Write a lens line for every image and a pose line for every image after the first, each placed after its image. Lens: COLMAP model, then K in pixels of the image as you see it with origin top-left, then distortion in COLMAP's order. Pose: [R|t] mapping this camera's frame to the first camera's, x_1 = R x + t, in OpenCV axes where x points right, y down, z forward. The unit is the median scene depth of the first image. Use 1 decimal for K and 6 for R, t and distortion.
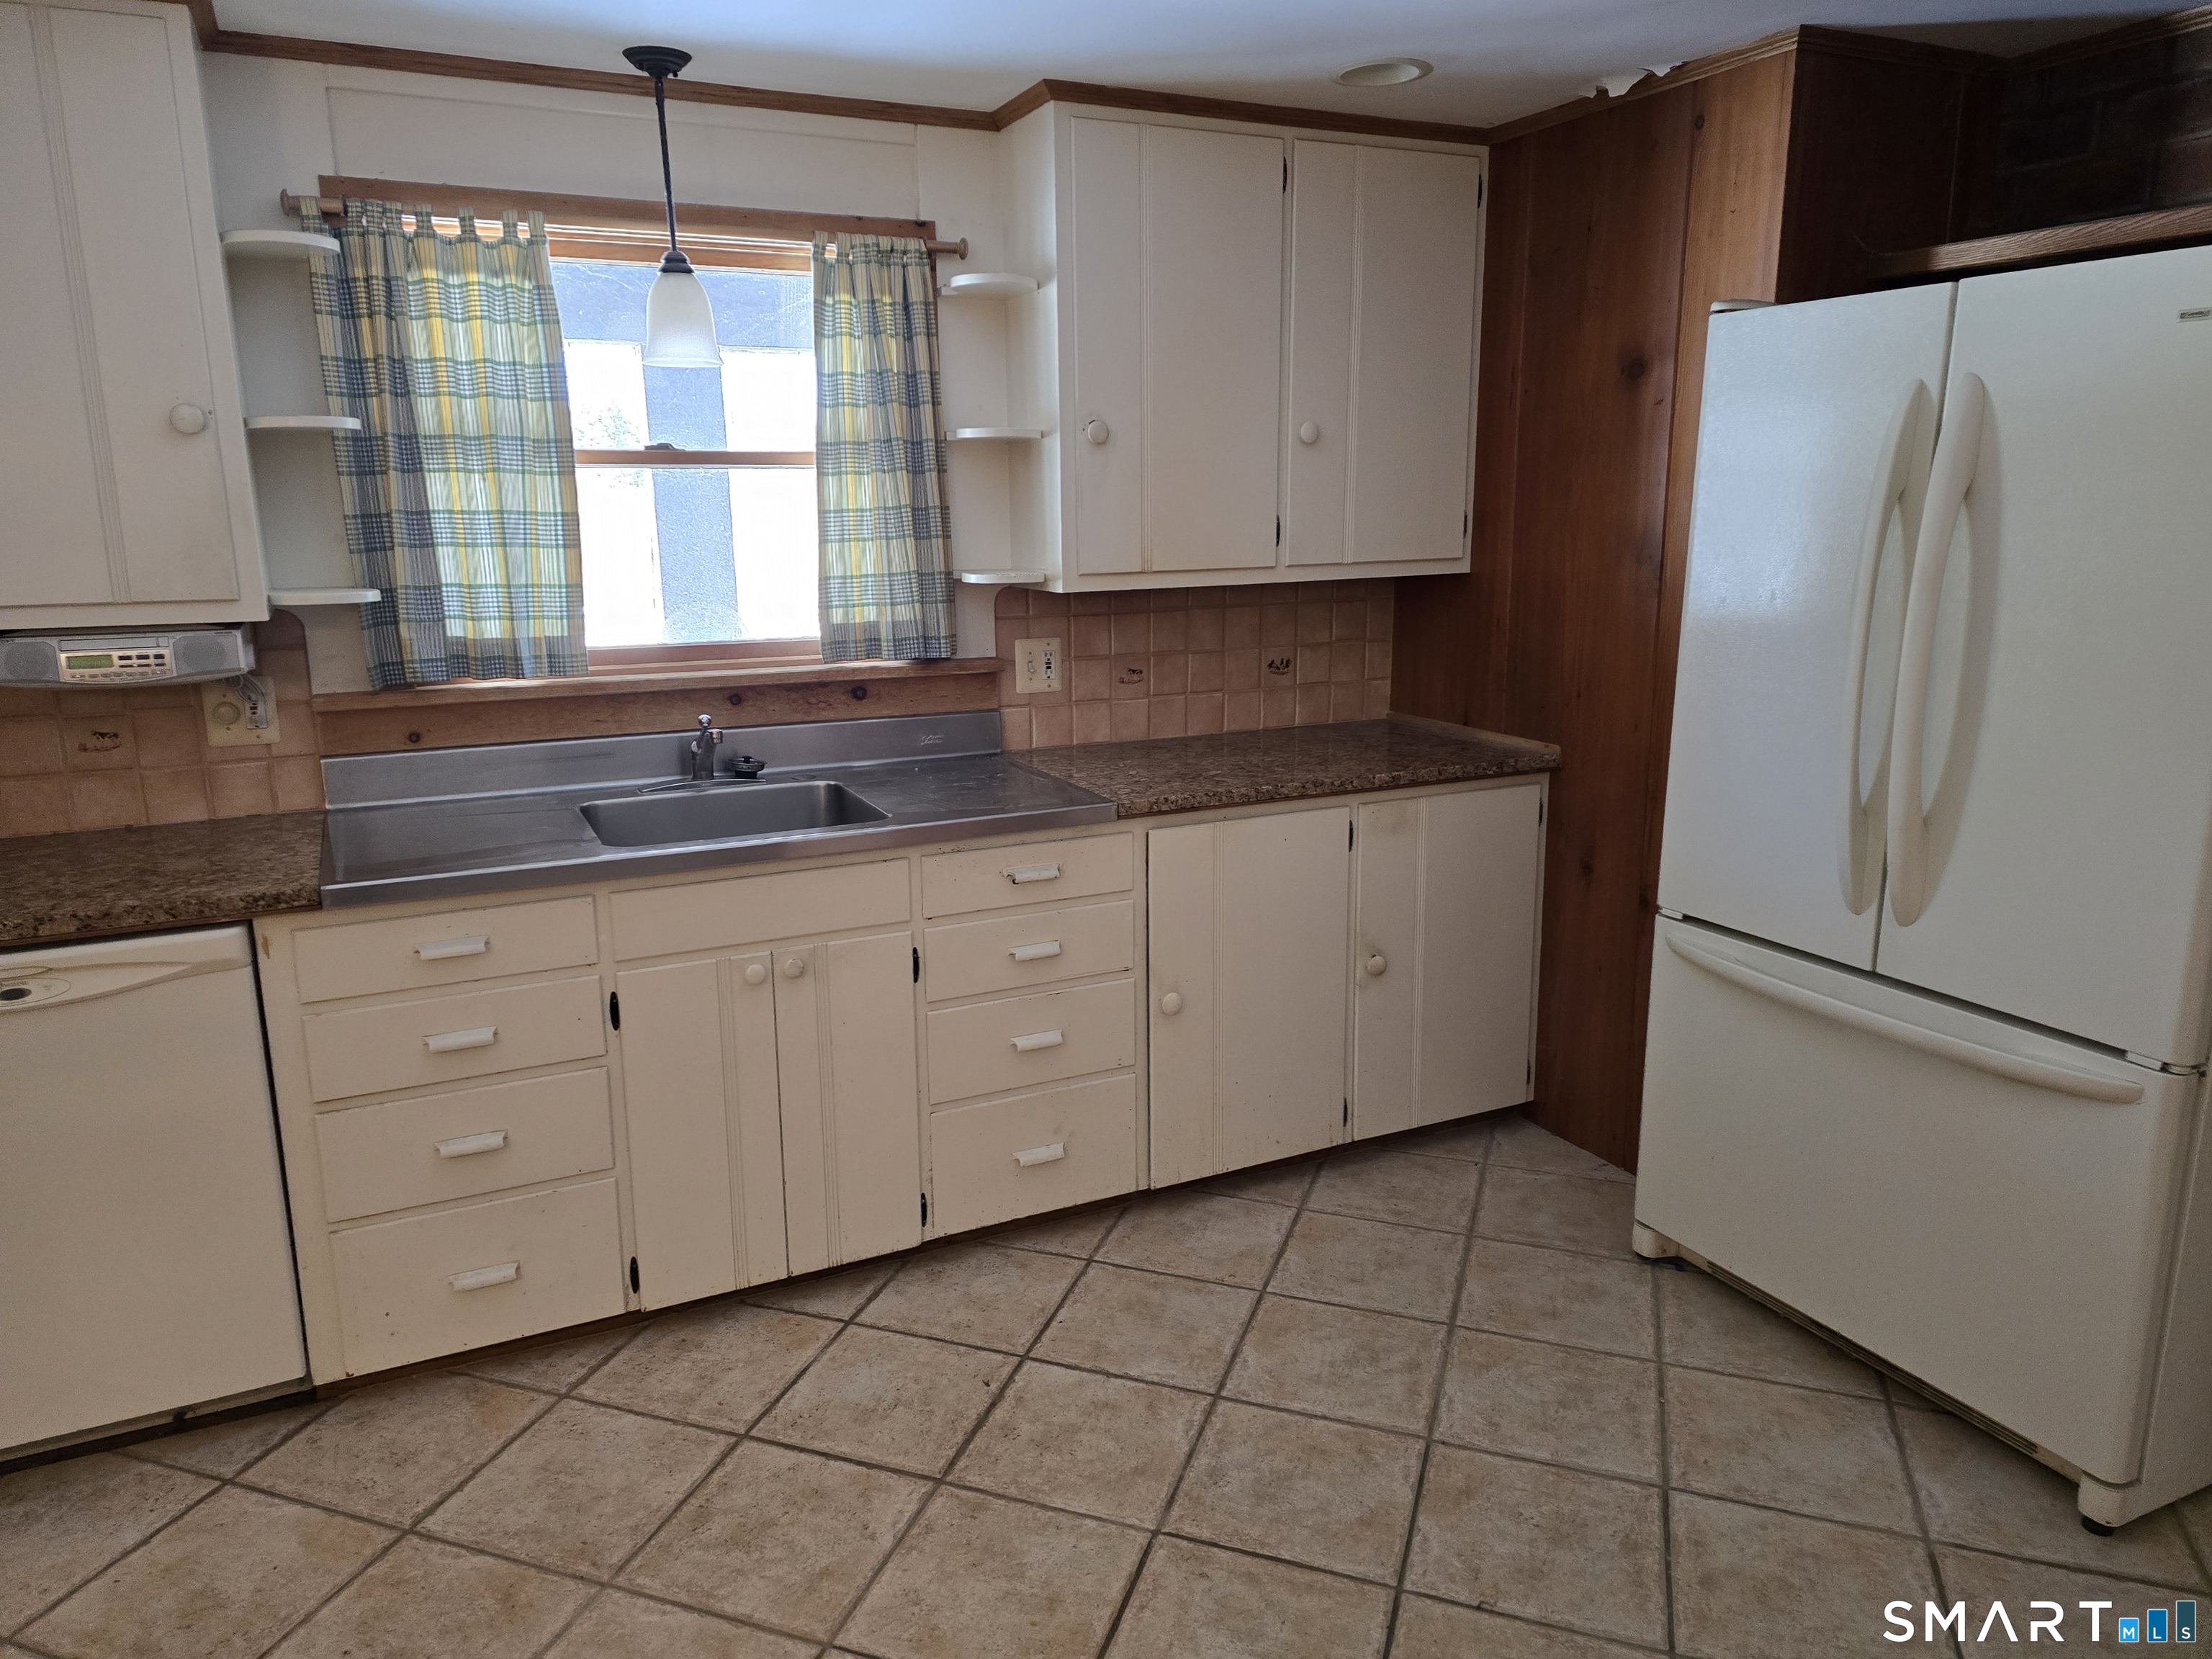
lens RADIAL K [[1508.8, 0, 1098.3], [0, 1508.8, 839.5], [0, 0, 1]] dist [0.032989, -0.035121]
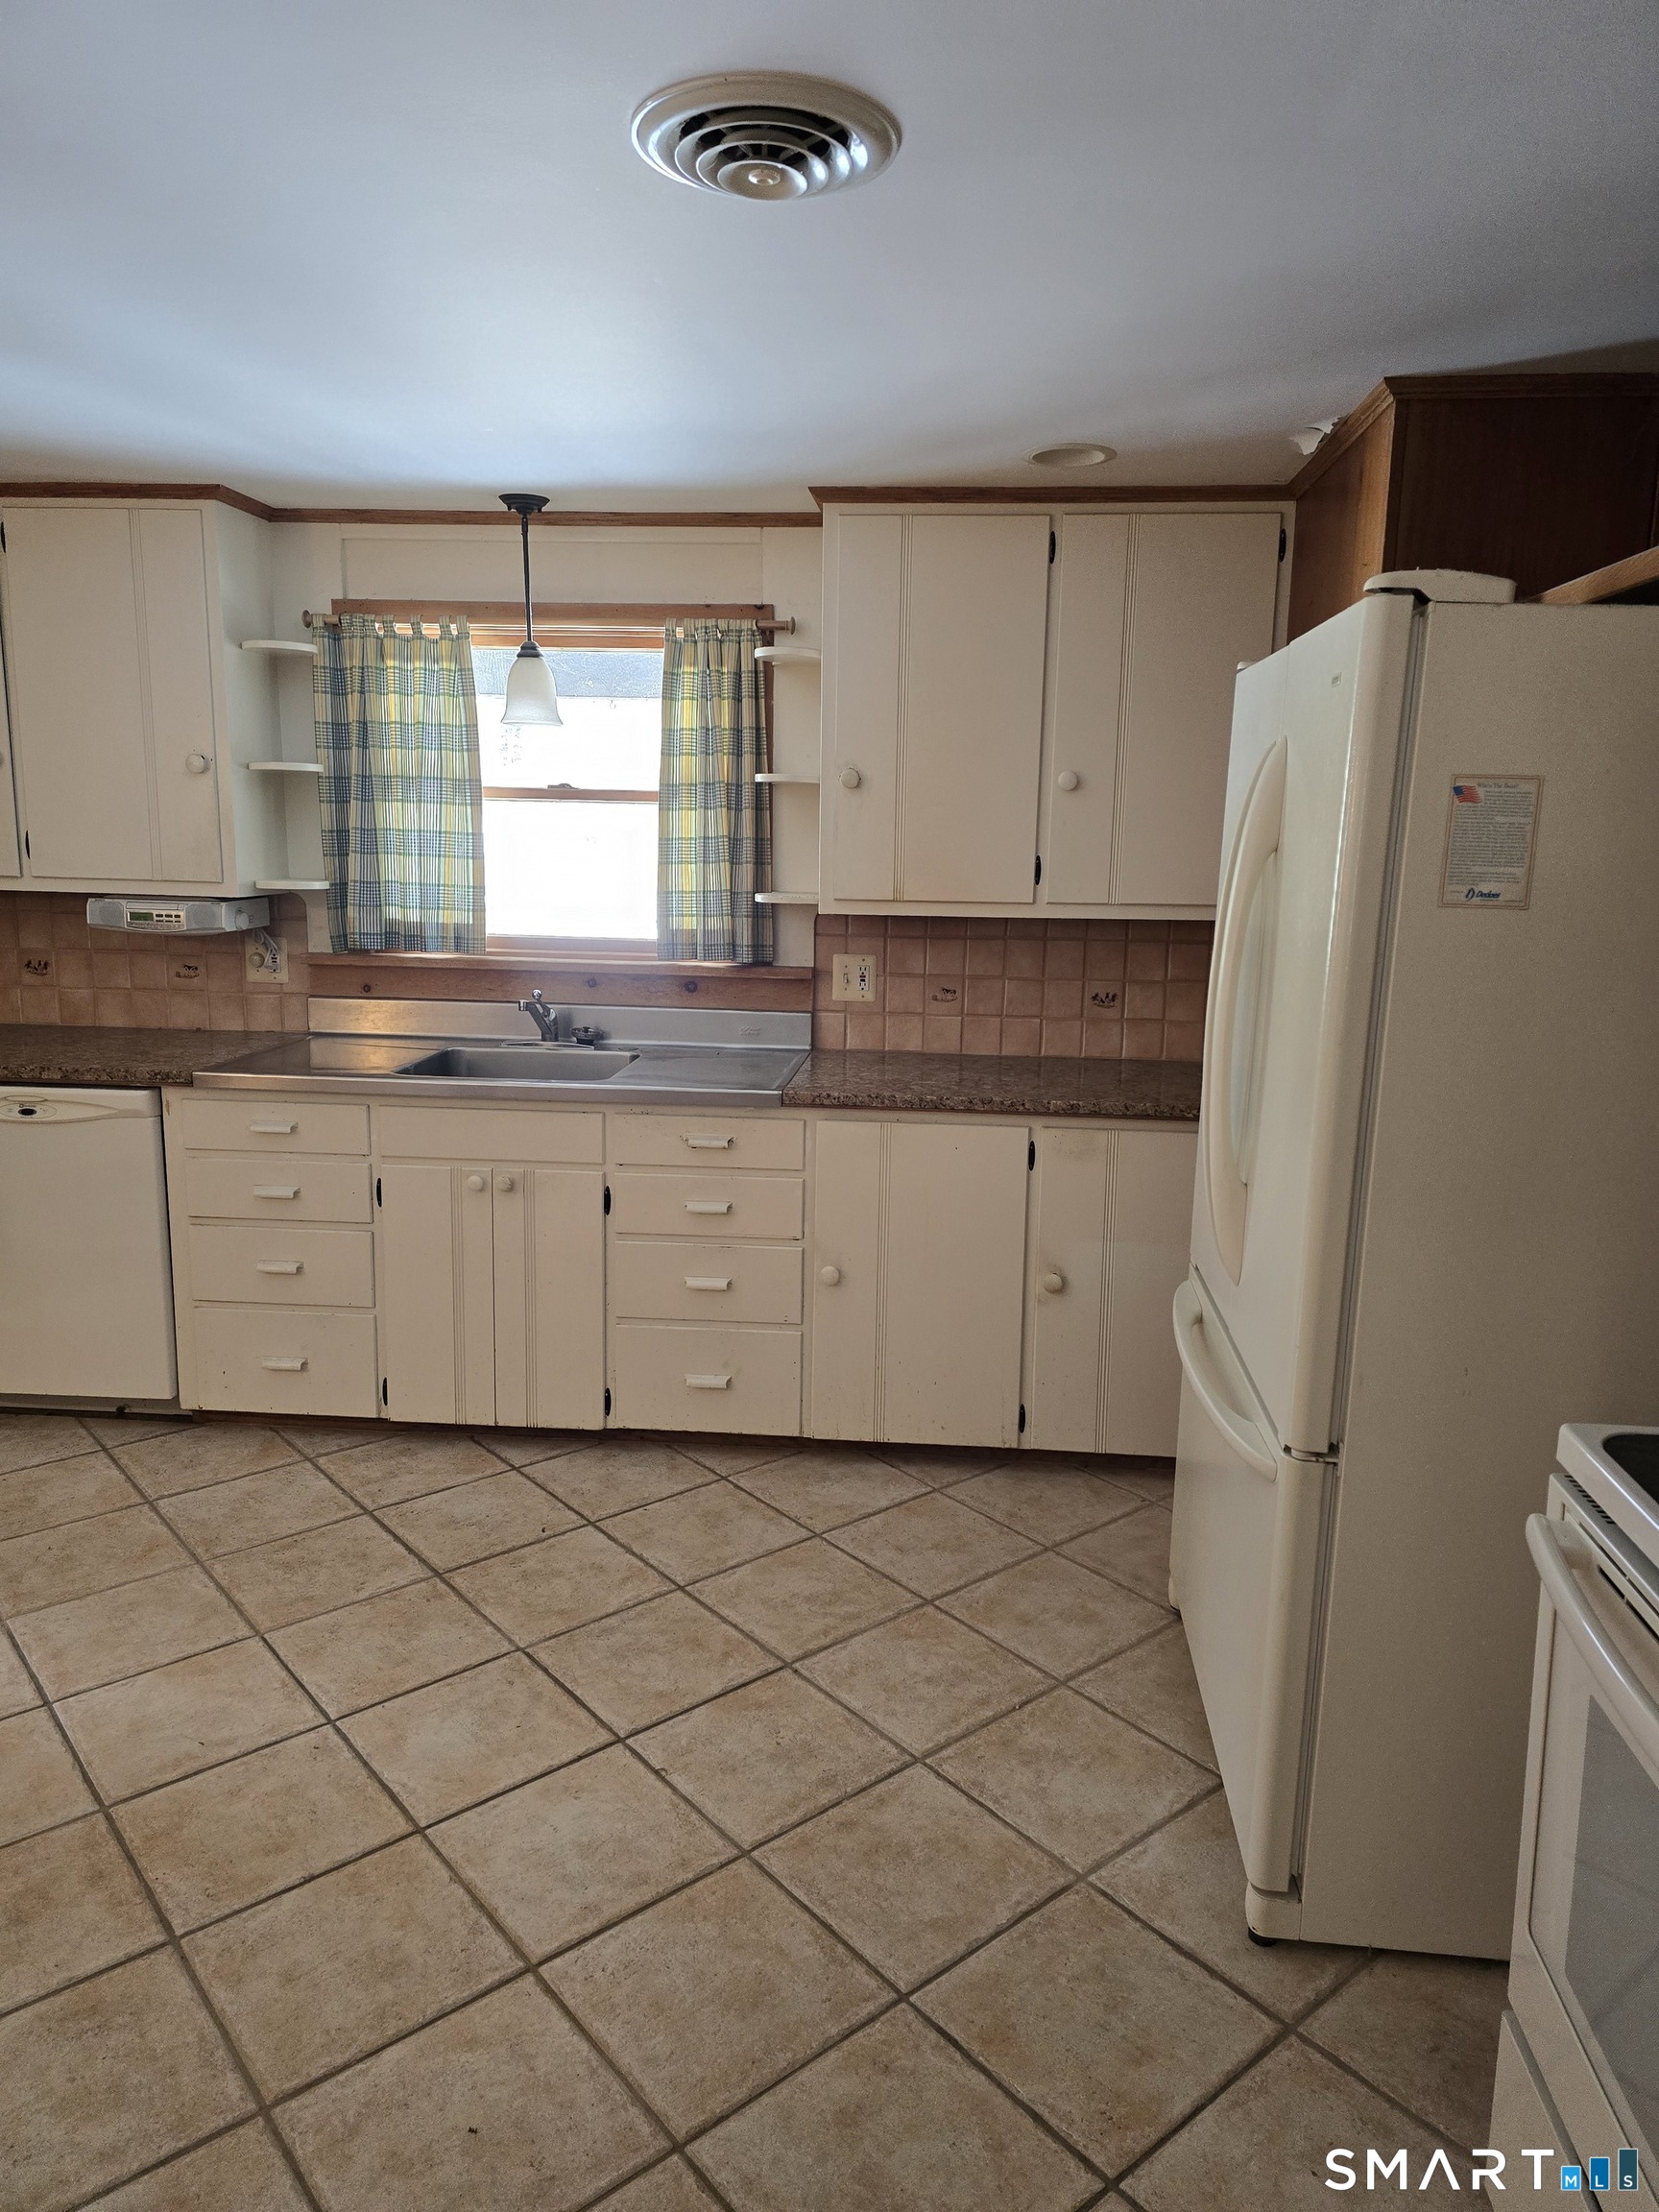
lens RADIAL K [[1508.8, 0, 829.5], [0, 1508.8, 1106.0], [0, 0, 1]] dist [0.032989, -0.035121]
pose [[0.859666, 0.119628, -0.496653, 0.625184], [-0.139879, 0.990162, -0.003620, -0.014457], [0.491333, 0.072584, 0.867942, 0.003940]]
